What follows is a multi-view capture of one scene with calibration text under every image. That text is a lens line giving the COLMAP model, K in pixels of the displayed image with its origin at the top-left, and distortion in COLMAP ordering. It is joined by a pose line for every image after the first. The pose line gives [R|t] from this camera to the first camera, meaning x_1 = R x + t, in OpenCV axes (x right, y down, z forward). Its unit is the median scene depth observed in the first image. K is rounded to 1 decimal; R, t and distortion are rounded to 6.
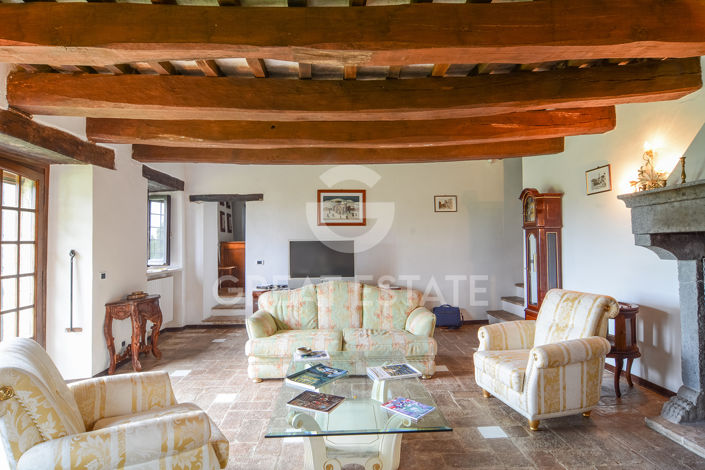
lens RADIAL K [[382.2, 0, 346.6], [0, 382.2, 232.3], [0, 0, 1]] dist [-0.012279, -0.006182]
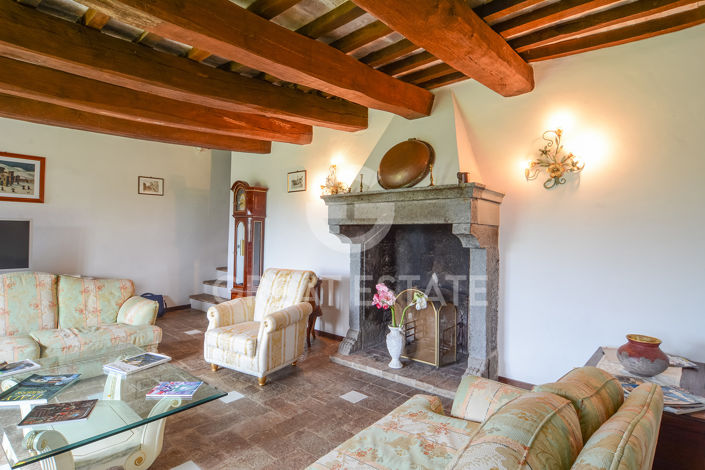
lens RADIAL K [[382.2, 0, 352.9], [0, 382.2, 234.7], [0, 0, 1]] dist [-0.012279, -0.006182]
pose [[0.674493, 0.016162, 0.738104, -0.186808], [-0.044412, 0.998838, 0.018714, 0.009782], [-0.736944, -0.045403, 0.674427, -0.001356]]
